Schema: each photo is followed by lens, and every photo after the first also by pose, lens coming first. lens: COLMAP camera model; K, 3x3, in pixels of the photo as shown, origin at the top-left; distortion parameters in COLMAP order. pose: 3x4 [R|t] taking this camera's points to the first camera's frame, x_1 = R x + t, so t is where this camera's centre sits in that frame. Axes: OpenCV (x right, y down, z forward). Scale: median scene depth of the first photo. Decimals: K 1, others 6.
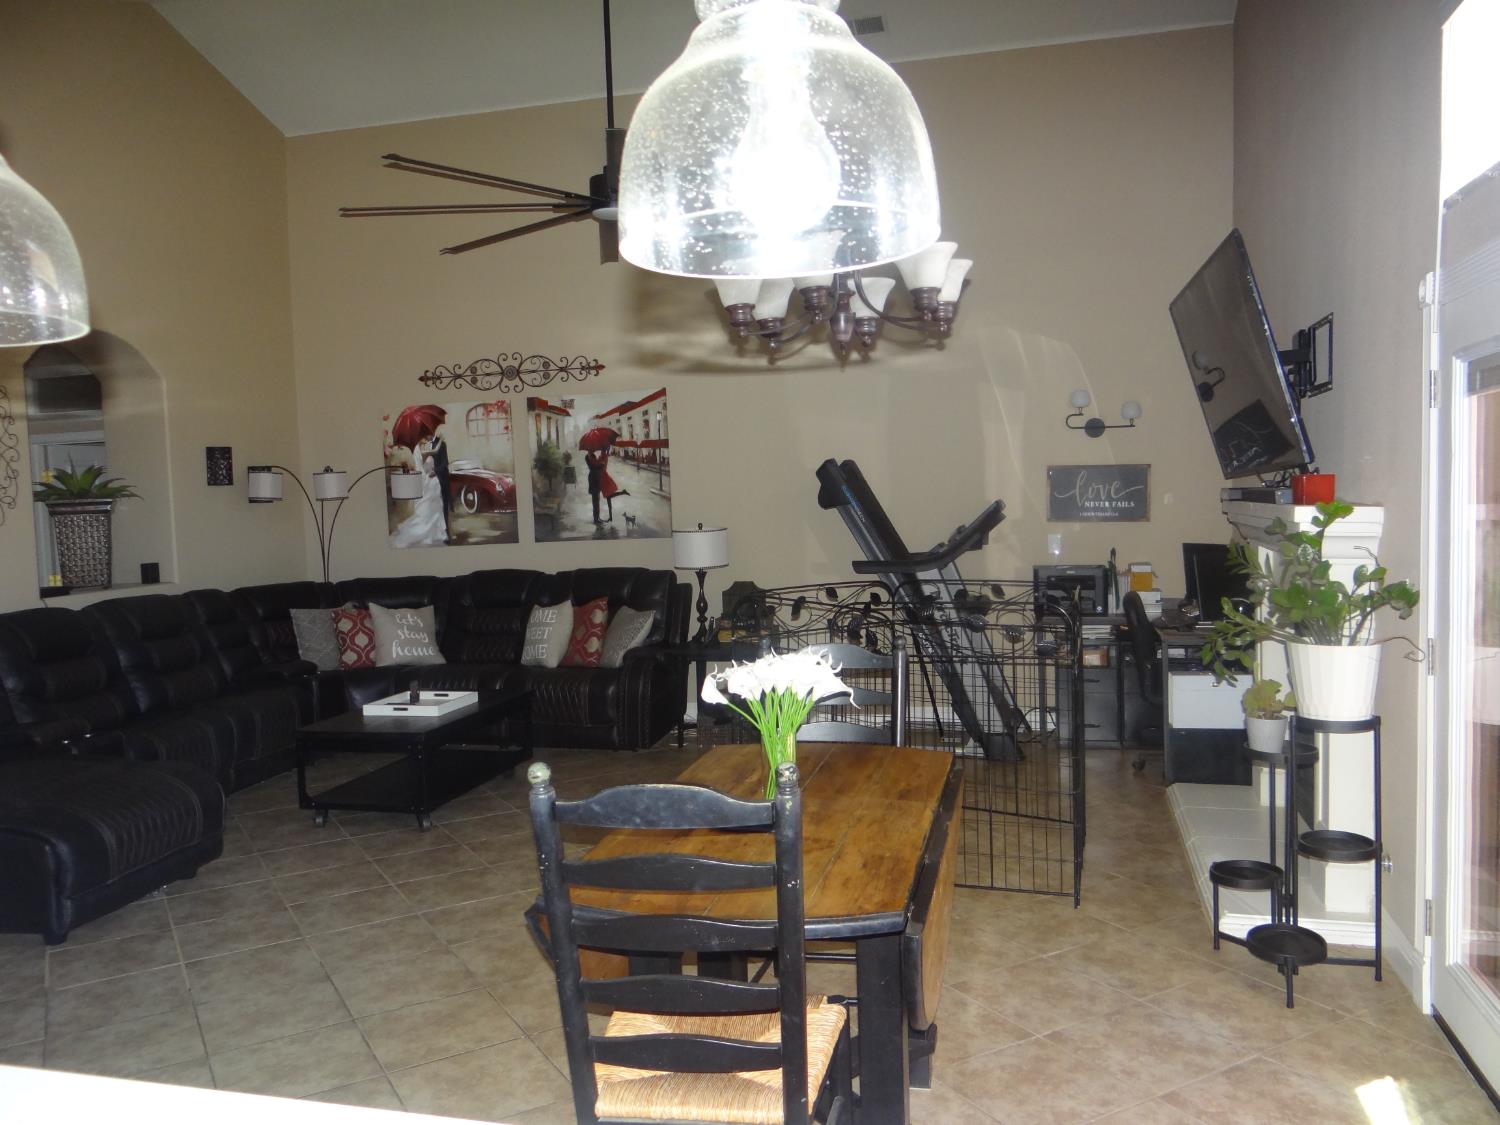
lens RADIAL K [[1184.1, 0, 743.0], [0, 1184.1, 557.3], [0, 0, 1]] dist [-0.004633, 0.007575]
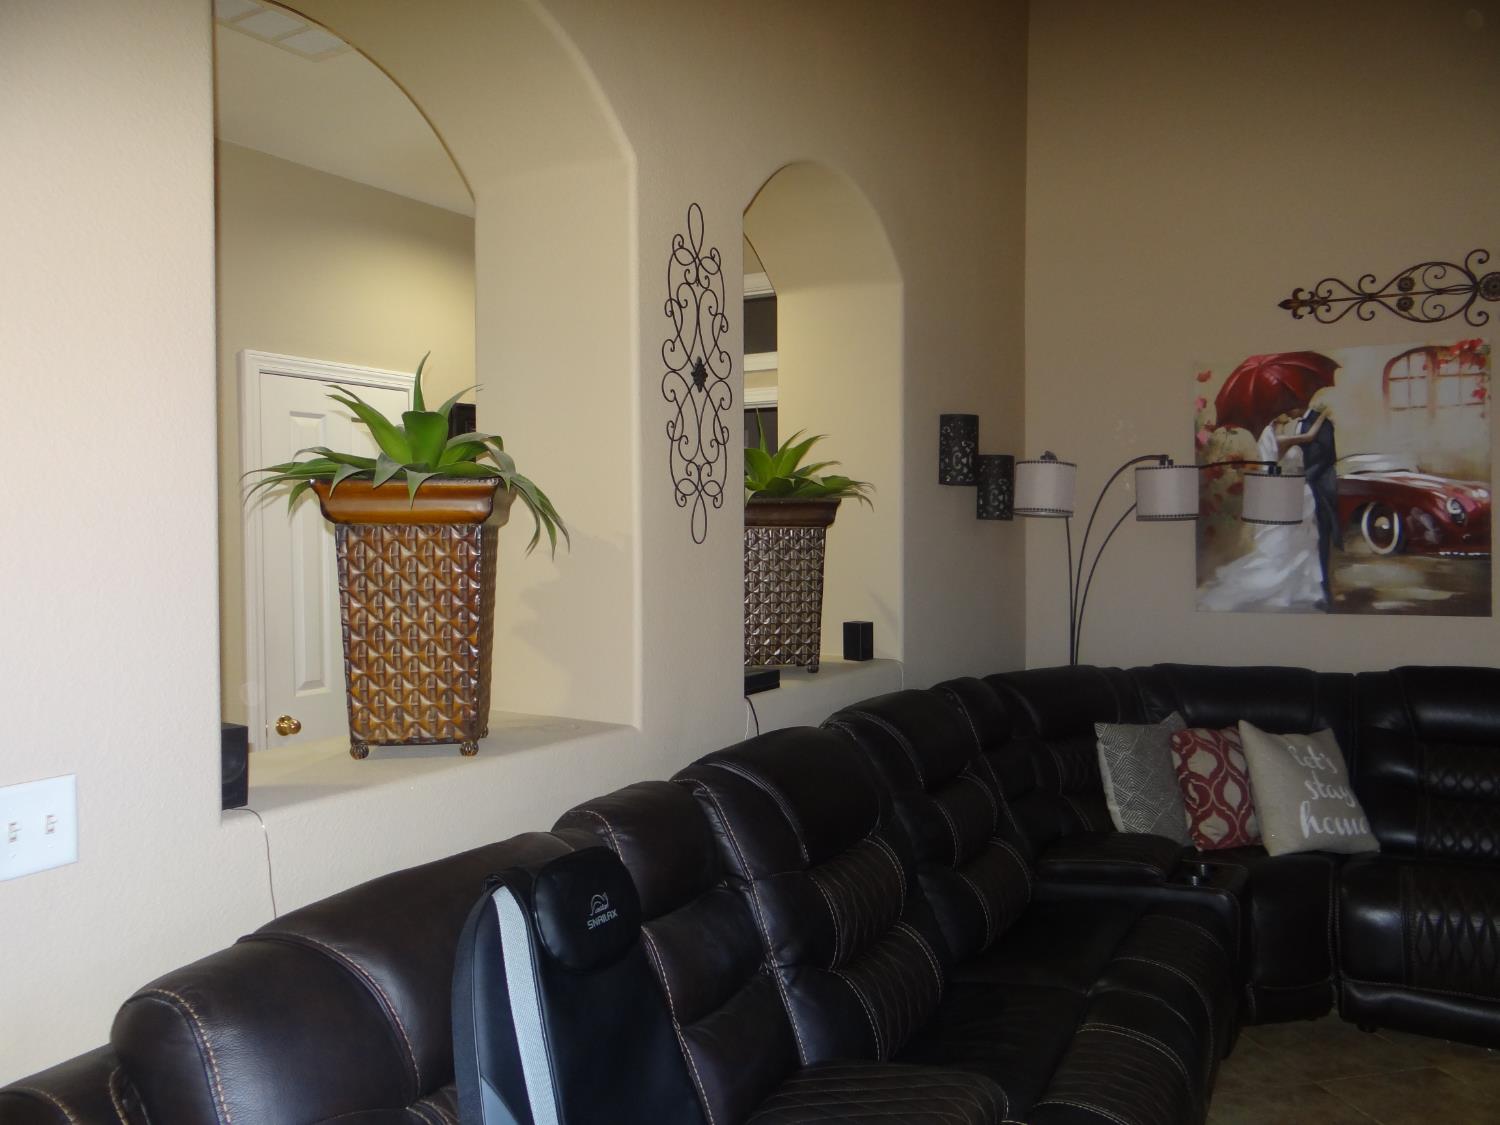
lens RADIAL K [[1184.1, 0, 743.0], [0, 1184.1, 557.3], [0, 0, 1]] dist [-0.004633, 0.007575]
pose [[0.959020, 0.046570, -0.279483, -0.361867], [-0.054575, 0.998290, -0.020924, -0.009396], [0.278031, 0.035320, 0.959922, 0.419519]]
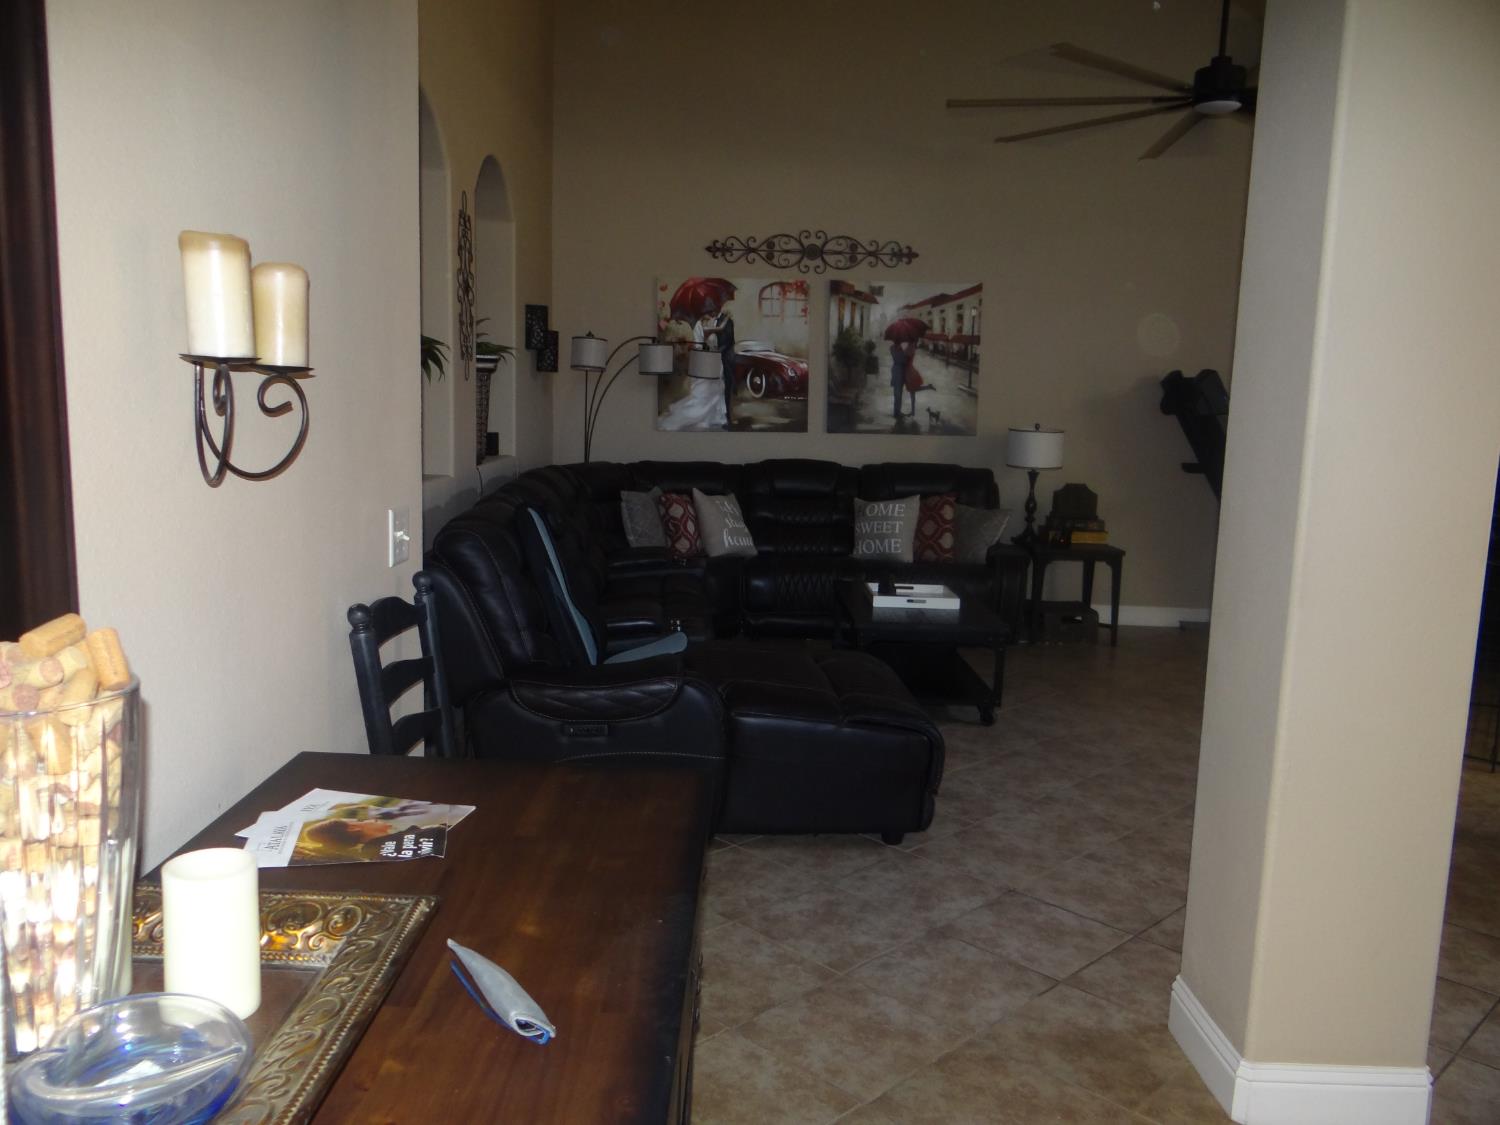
lens RADIAL K [[1184.1, 0, 743.0], [0, 1184.1, 557.3], [0, 0, 1]] dist [-0.004633, 0.007575]
pose [[0.964342, 0.029215, 0.263041, -0.494045], [-0.050091, 0.996072, 0.073011, 0.021549], [-0.259875, -0.083584, 0.962018, 0.081486]]
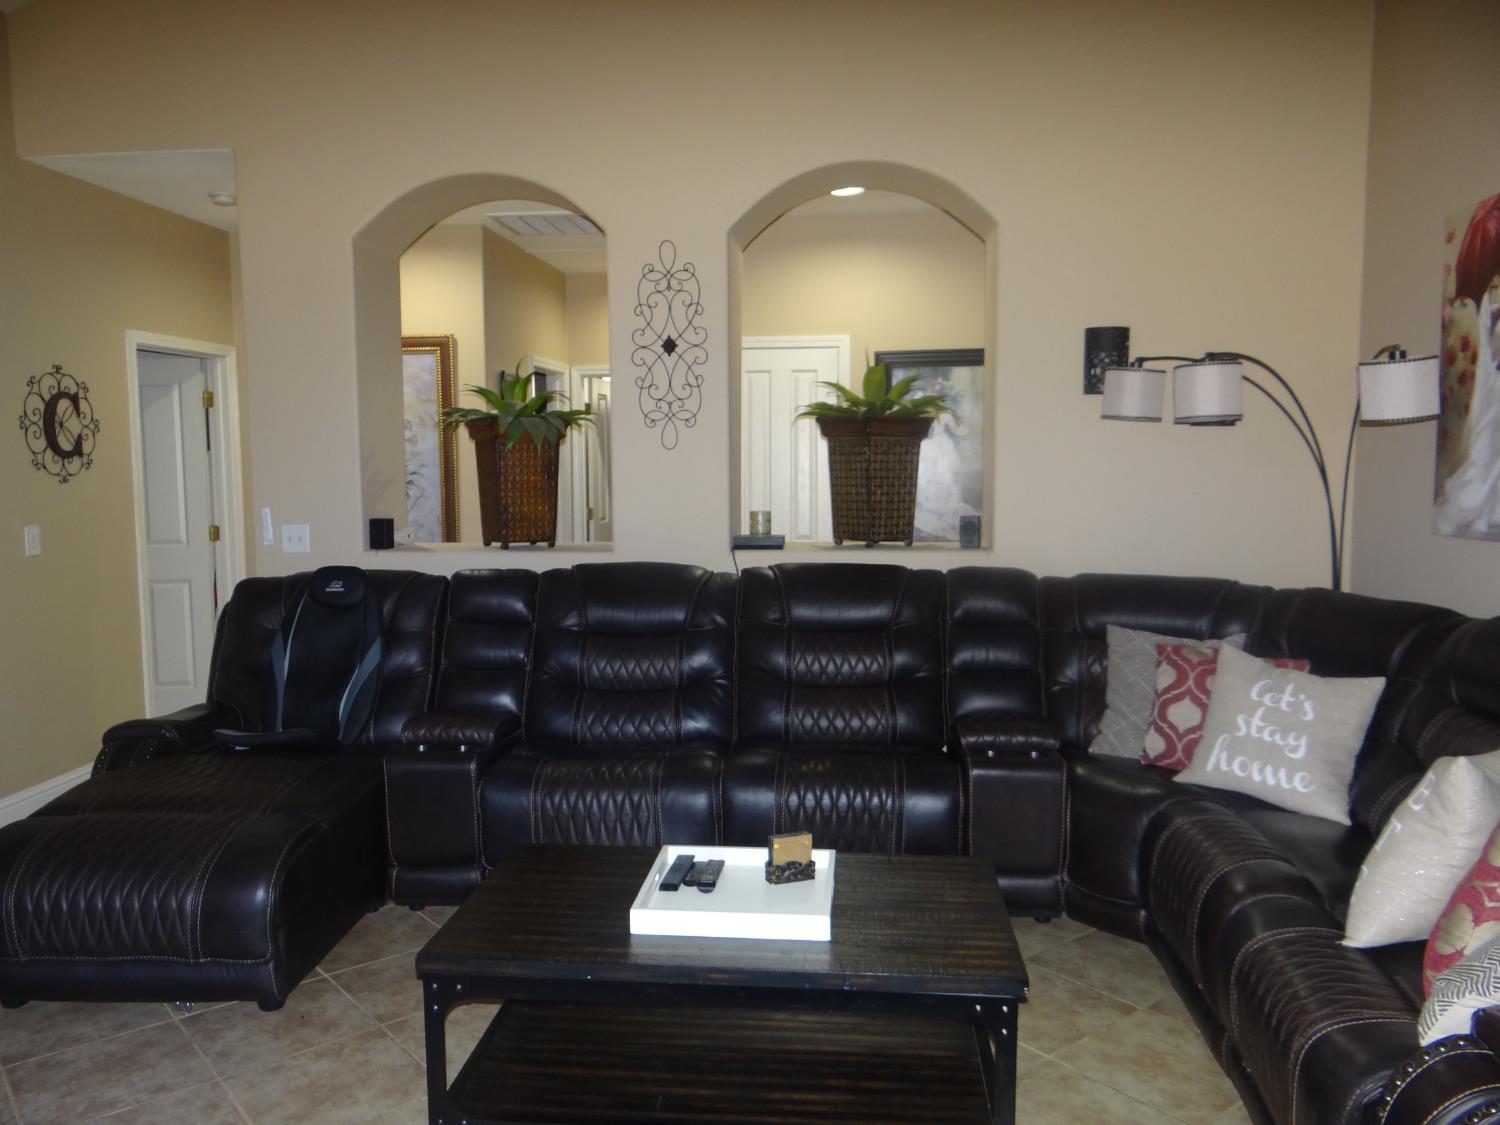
lens RADIAL K [[1173.7, 0, 756.3], [0, 1173.7, 560.0], [0, 0, 1]] dist [-0.004539, -0.000294]
pose [[0.163318, 0.123963, -0.978755, 0.100530], [-0.057363, 0.991589, 0.116017, -0.035426], [0.984904, 0.037196, 0.169055, 0.698888]]
